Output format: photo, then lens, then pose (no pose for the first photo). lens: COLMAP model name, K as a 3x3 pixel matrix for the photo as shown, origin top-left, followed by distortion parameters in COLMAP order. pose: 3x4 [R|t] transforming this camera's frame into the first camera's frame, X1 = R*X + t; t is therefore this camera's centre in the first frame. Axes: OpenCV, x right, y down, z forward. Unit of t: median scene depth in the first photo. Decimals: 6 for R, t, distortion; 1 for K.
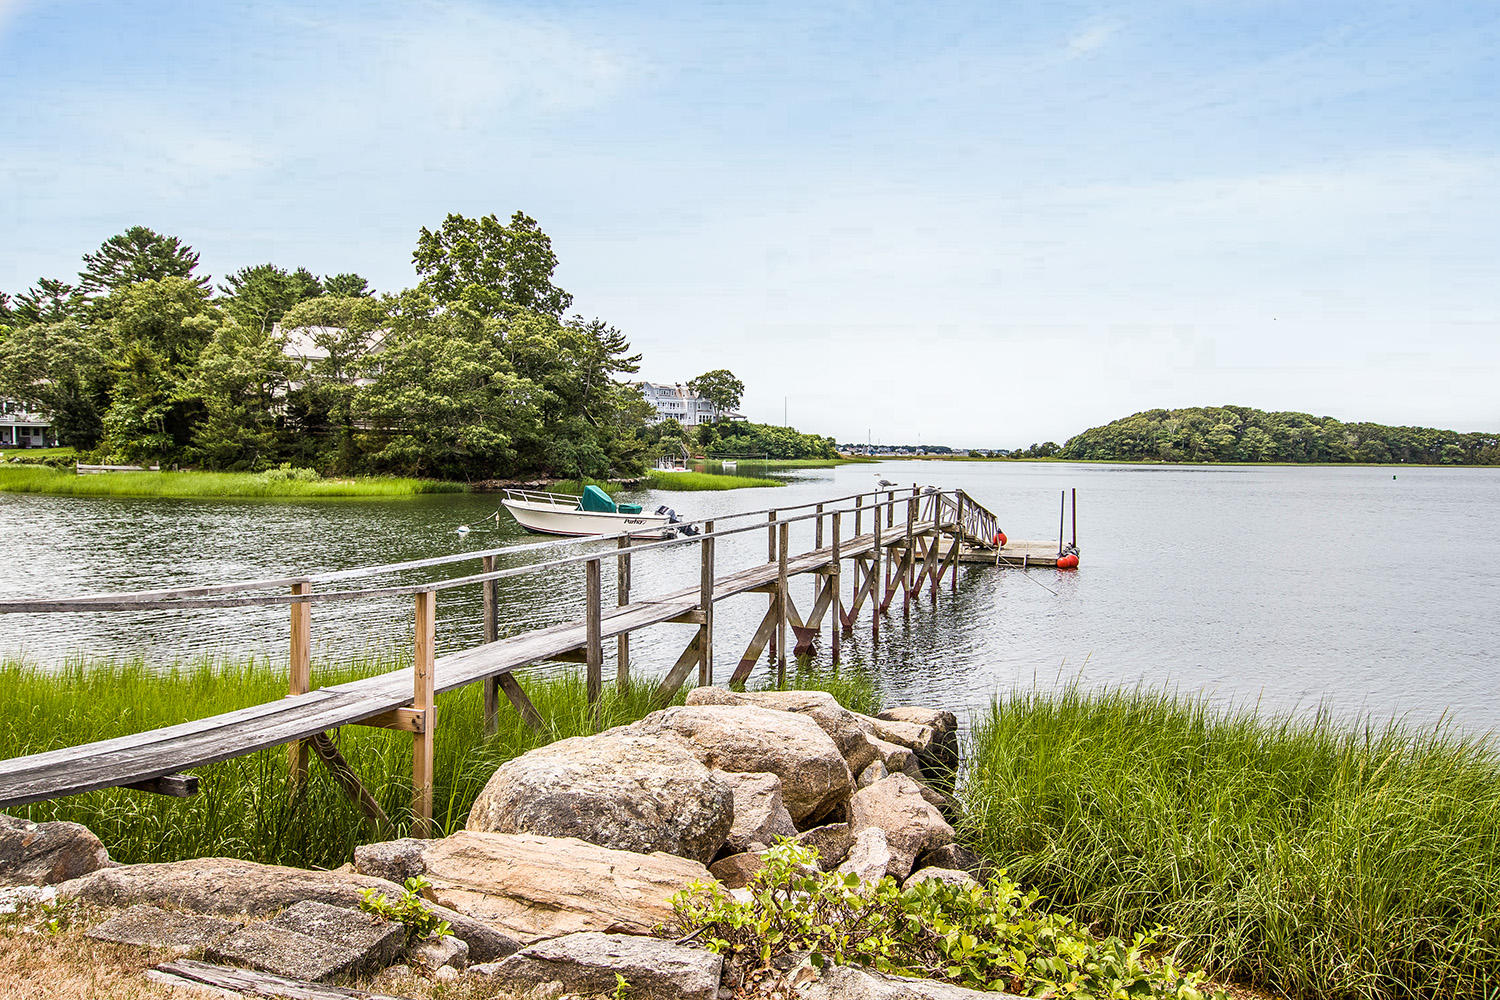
lens RADIAL K [[1105.0, 0, 745.3], [0, 1105.0, 506.7], [0, 0, 1]] dist [0.002979, 0.003854]
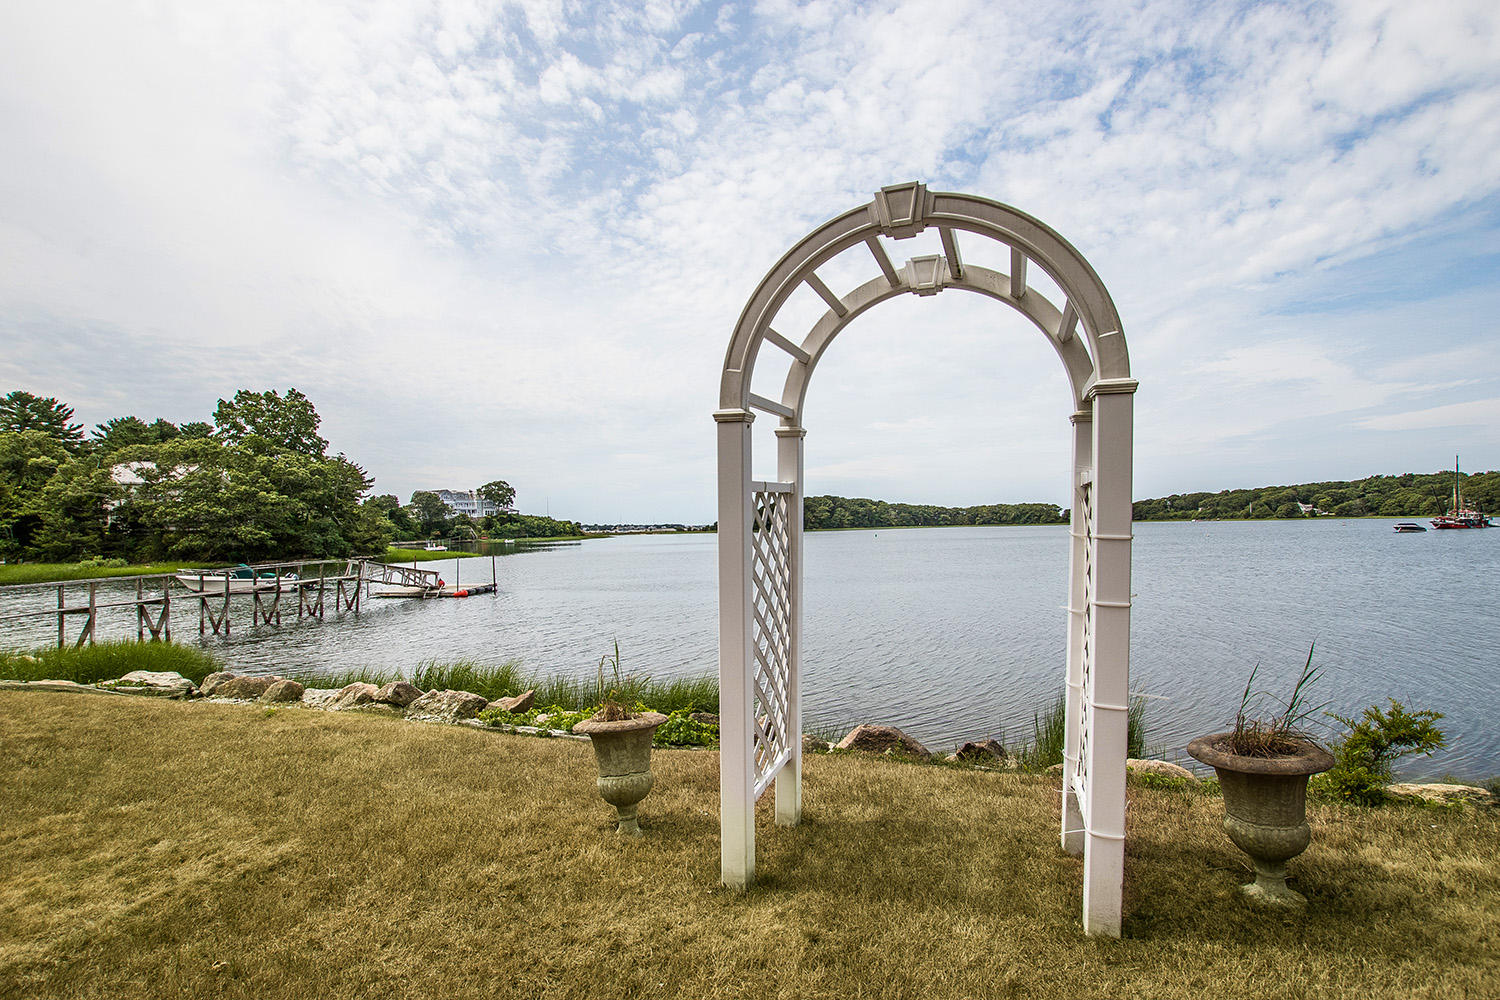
lens RADIAL K [[703.2, 0, 759.7], [0, 703.2, 500.9], [0, 0, 1]] dist [-0.032886, -0.000364]
pose [[0.956813, -0.023161, 0.289780, 0.140820], [0.048789, 0.995476, -0.081528, 0.004281], [-0.286581, 0.092145, 0.953614, -0.111437]]
